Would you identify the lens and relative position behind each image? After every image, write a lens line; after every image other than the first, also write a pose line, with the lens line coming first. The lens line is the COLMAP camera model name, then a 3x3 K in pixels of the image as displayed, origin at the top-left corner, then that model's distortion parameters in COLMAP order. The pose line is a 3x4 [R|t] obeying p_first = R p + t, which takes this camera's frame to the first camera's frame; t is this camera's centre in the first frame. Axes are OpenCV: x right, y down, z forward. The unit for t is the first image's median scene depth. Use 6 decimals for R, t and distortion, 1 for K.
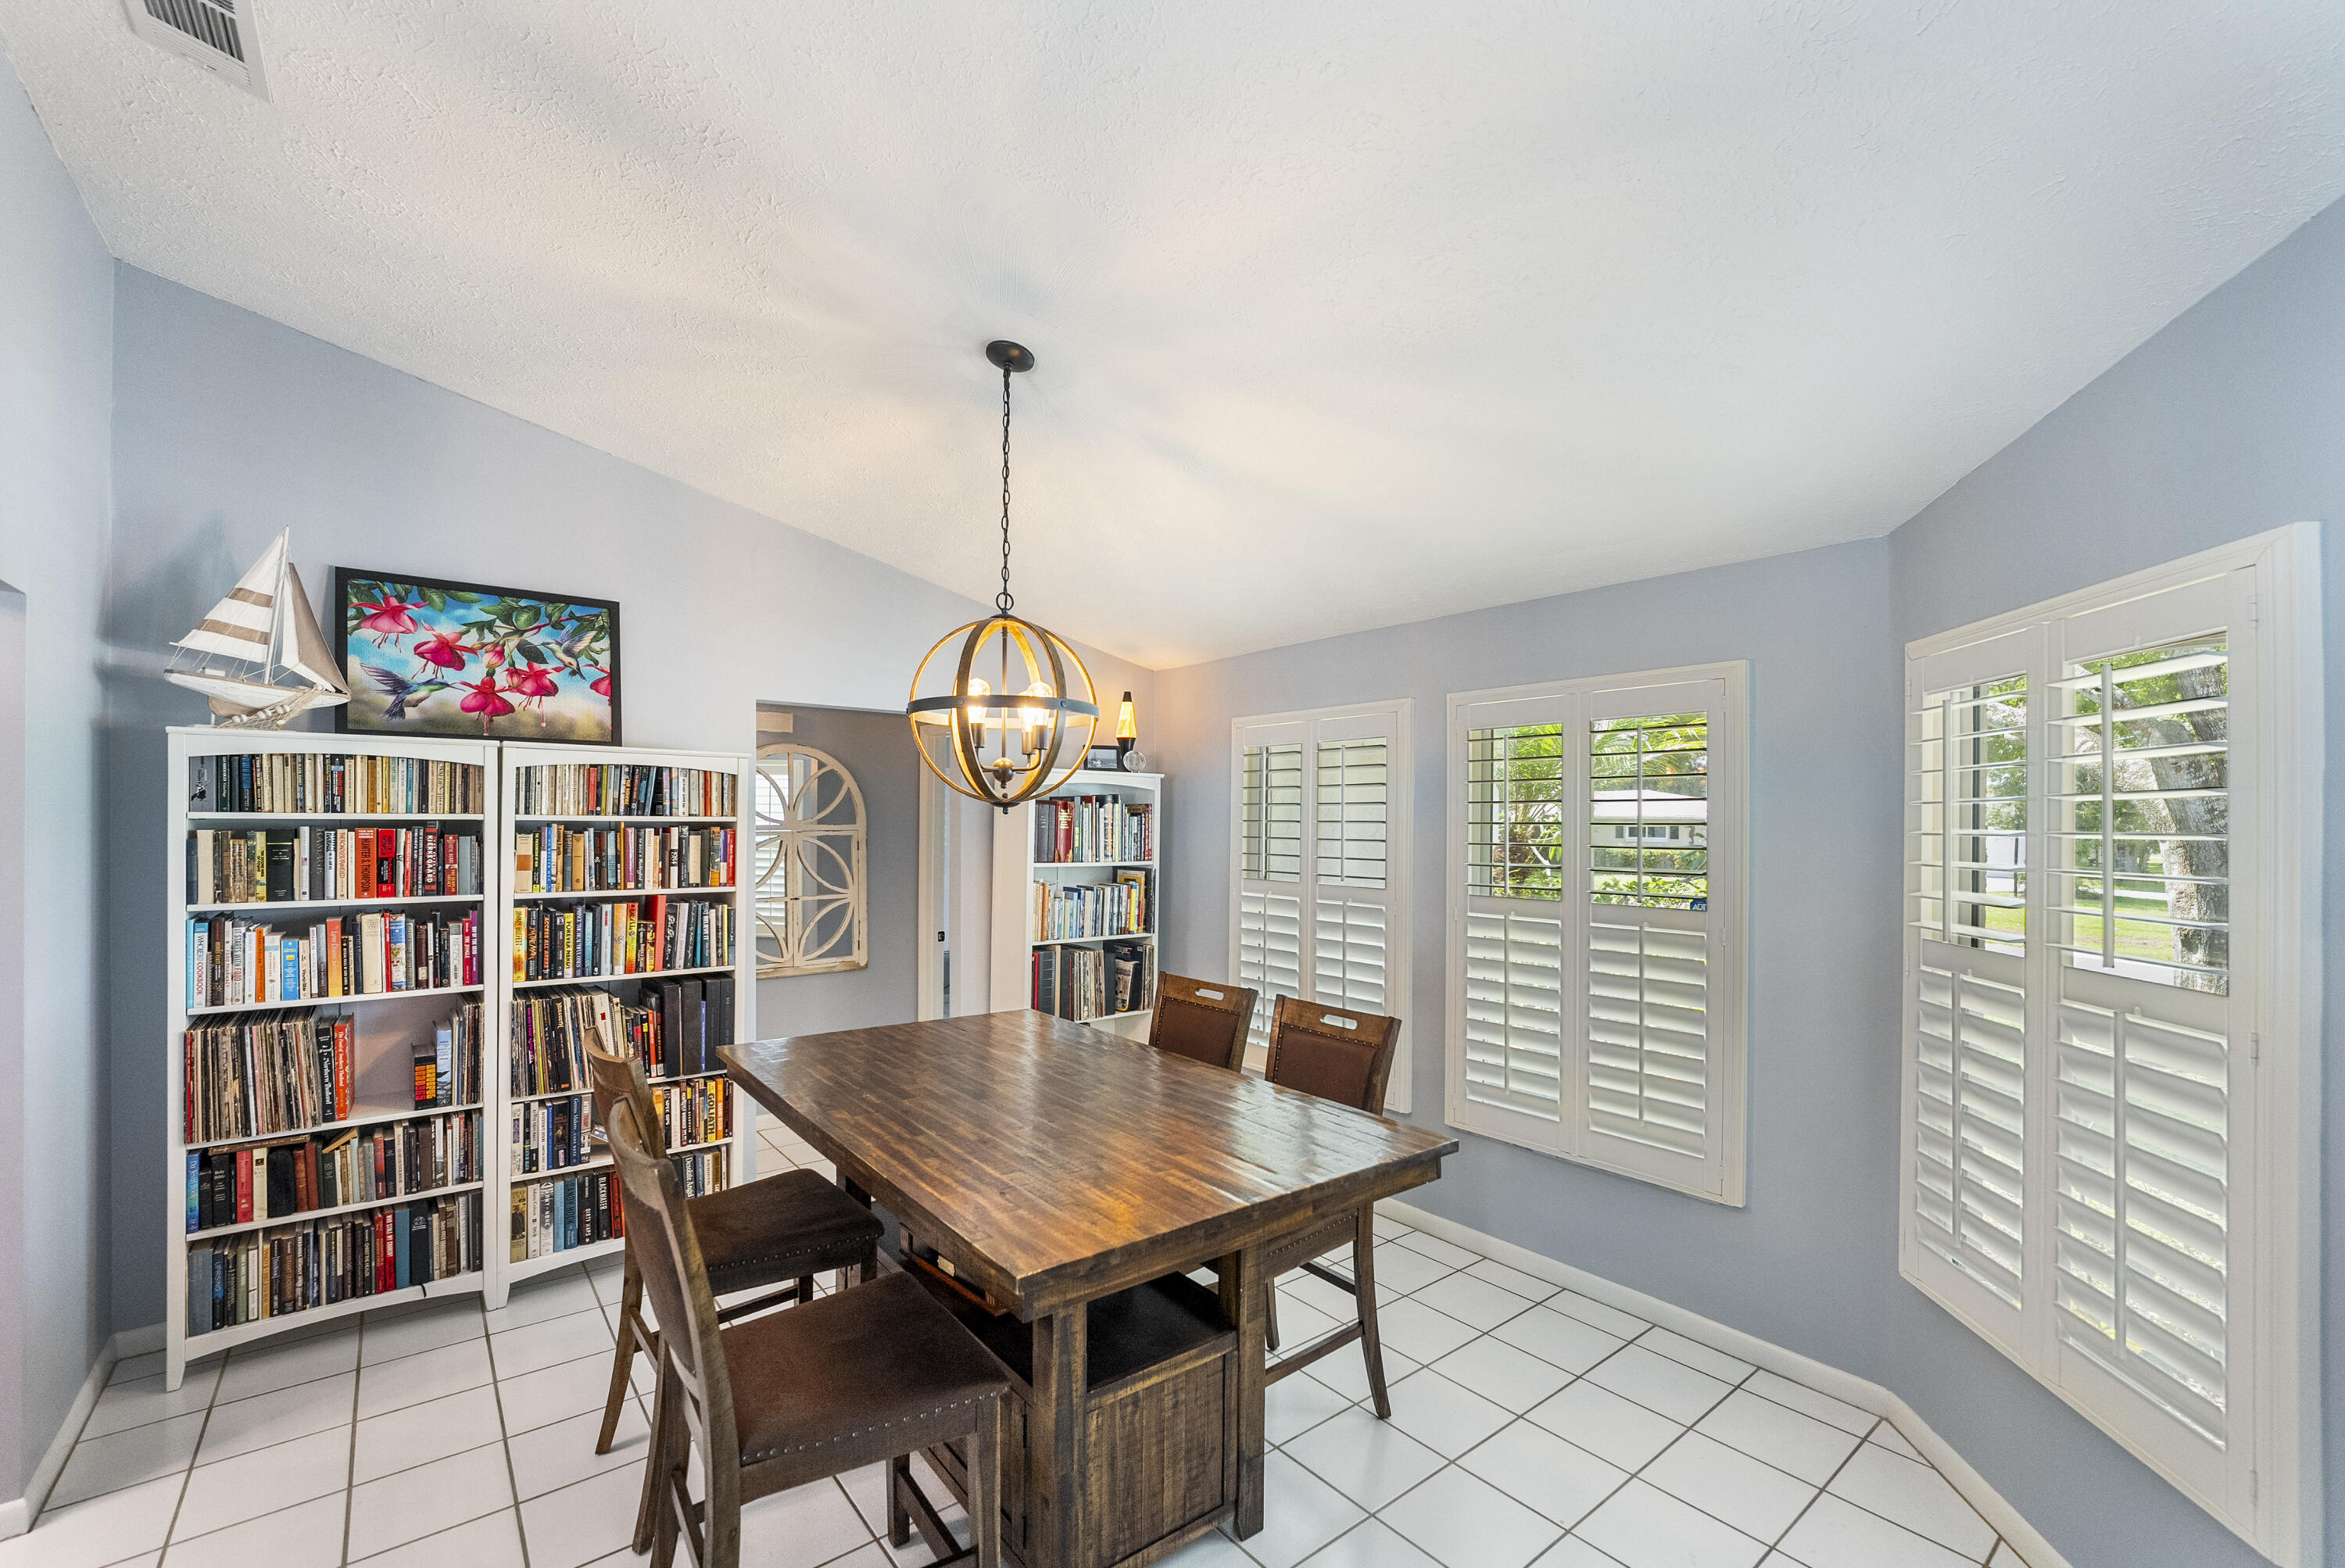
lens RADIAL K [[969.5, 0, 1157.7], [0, 969.5, 825.9], [0, 0, 1]] dist [-0.009967, 0.000038]
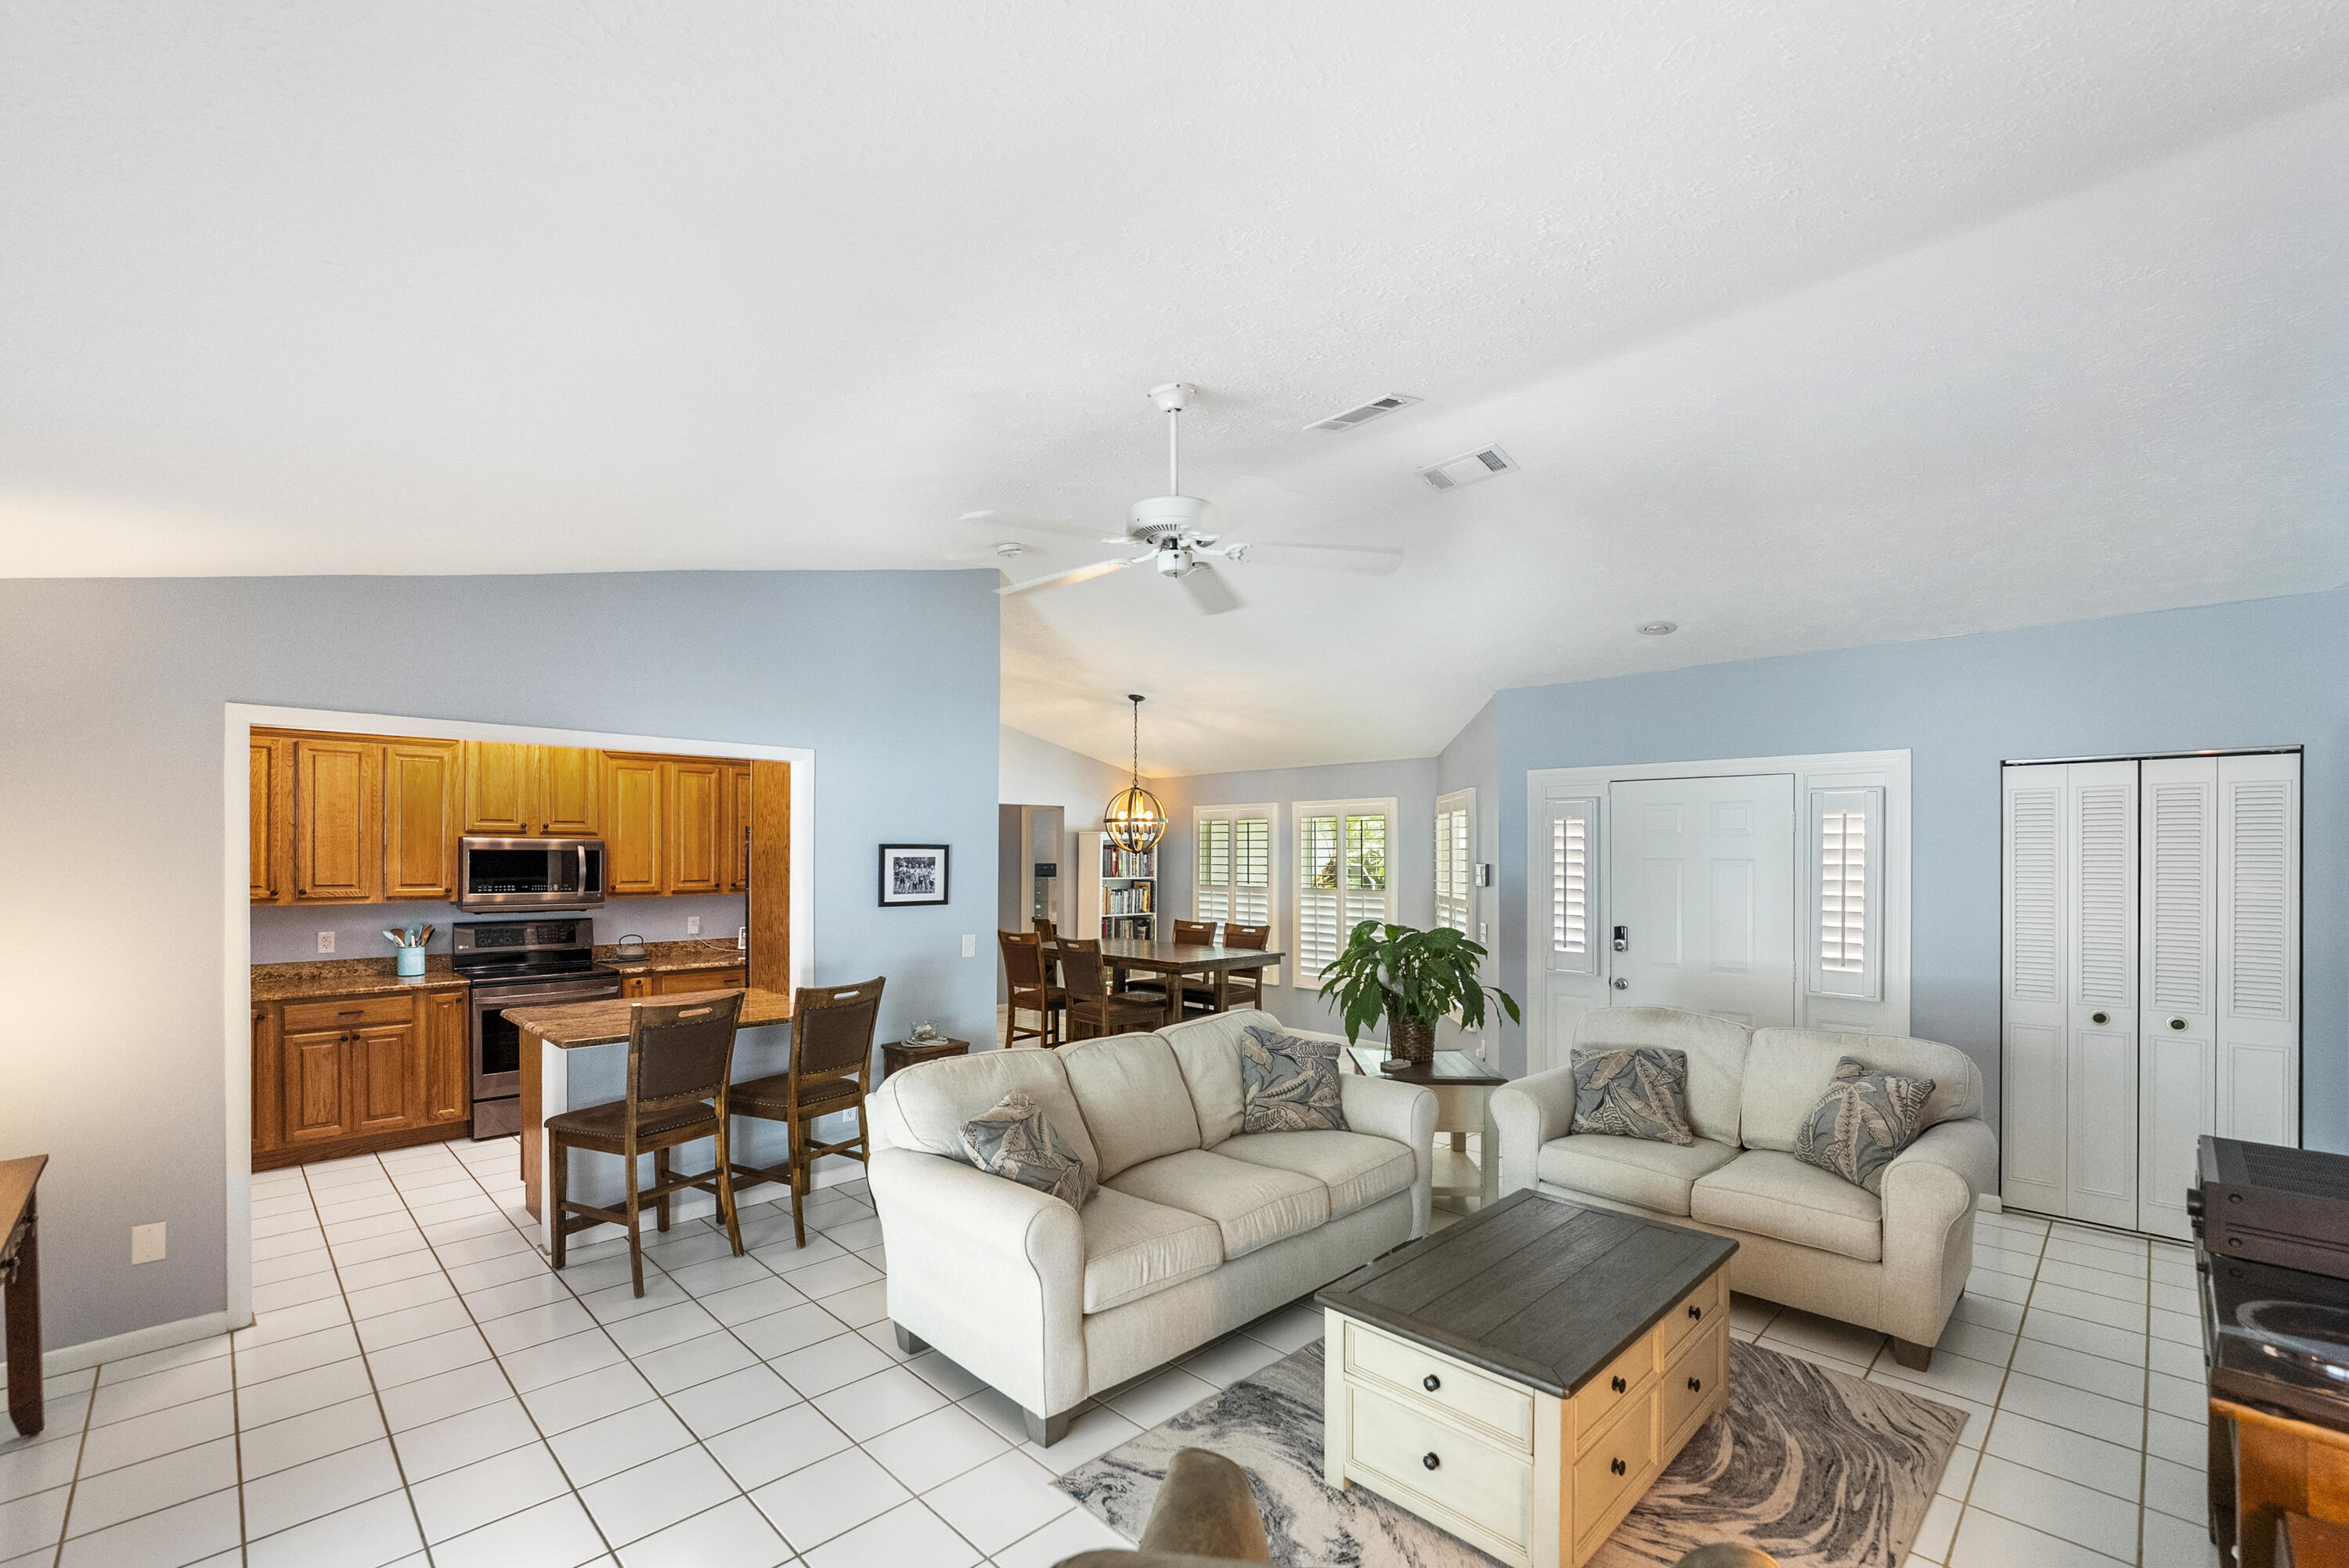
lens RADIAL K [[995.1, 0, 1151.4], [0, 995.1, 861.0], [0, 0, 1]] dist [-0.009646, 0.000025]
pose [[0.994774, -0.008242, 0.101766, -0.326343], [0.007968, 0.999963, 0.003101, -0.004214], [-0.101788, -0.002274, 0.994804, -1.549821]]
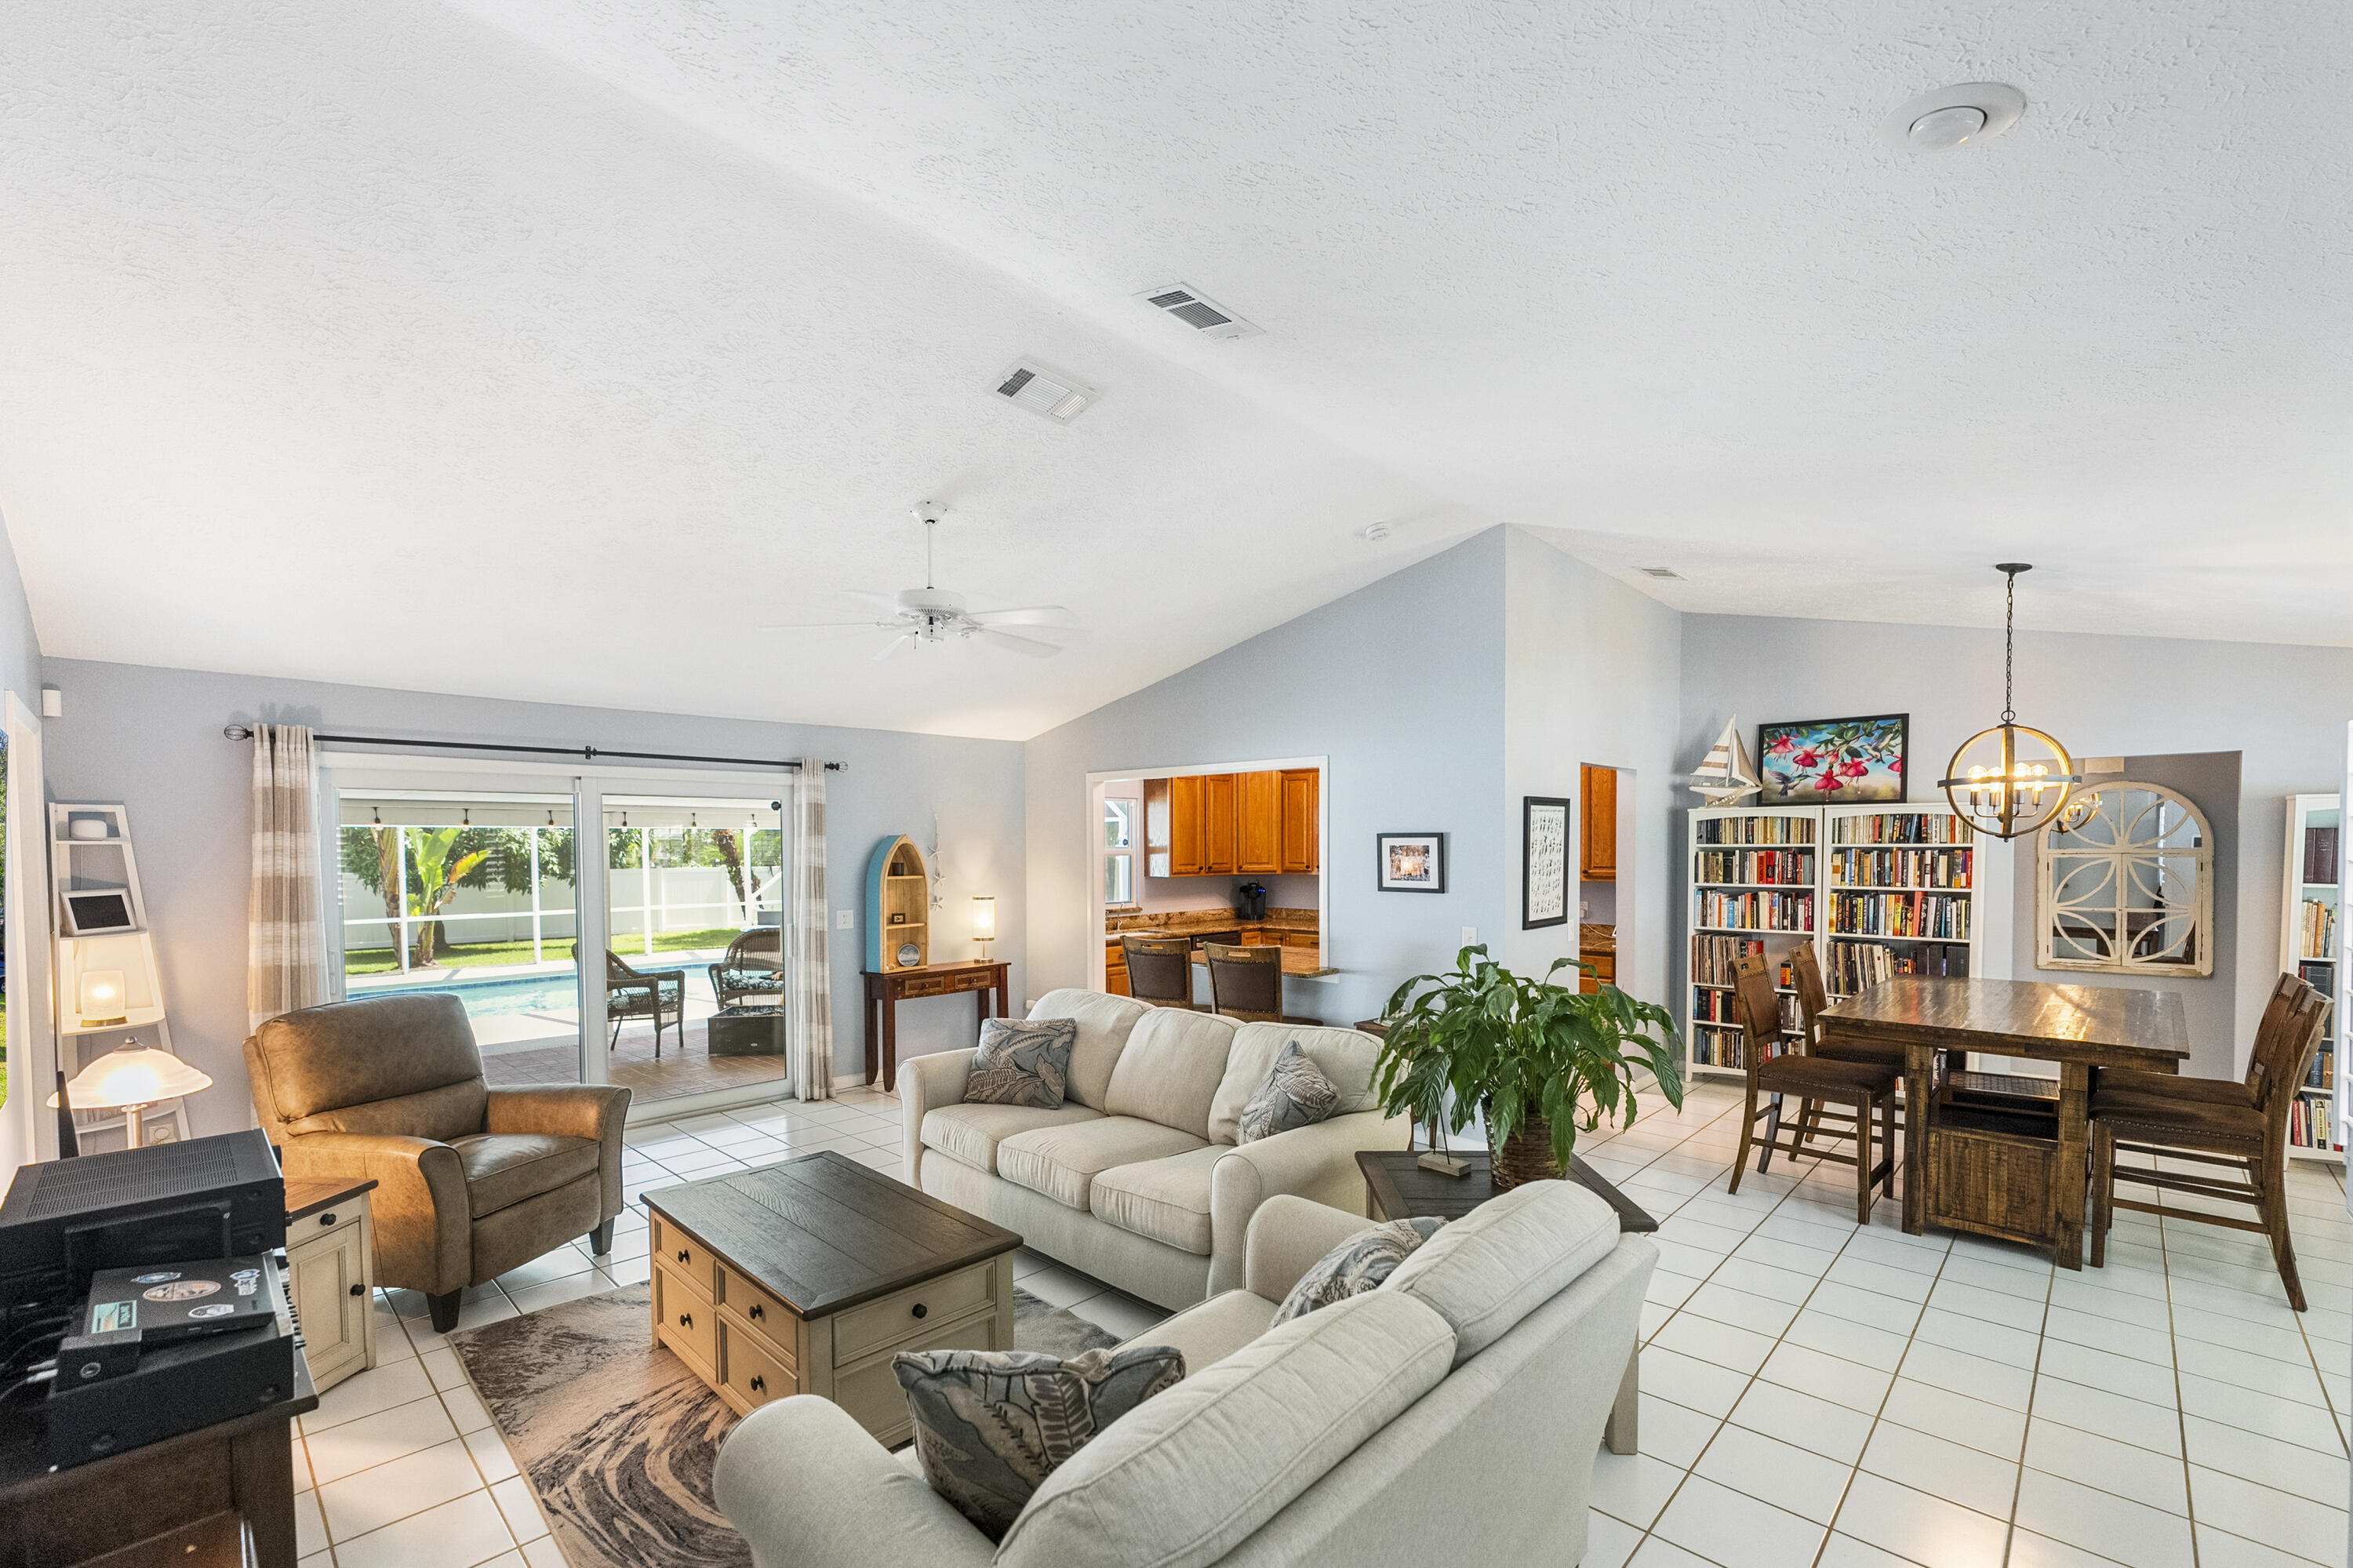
lens RADIAL K [[996.9, 0, 1153.3], [0, 996.9, 861.1], [0, 0, 1]] dist [-0.009646, 0.000025]
pose [[0.120818, 0.008639, -0.992637, 1.072875], [0.001899, 0.999958, 0.008934, 0.002326], [0.992673, -0.002965, 0.120796, -0.534504]]
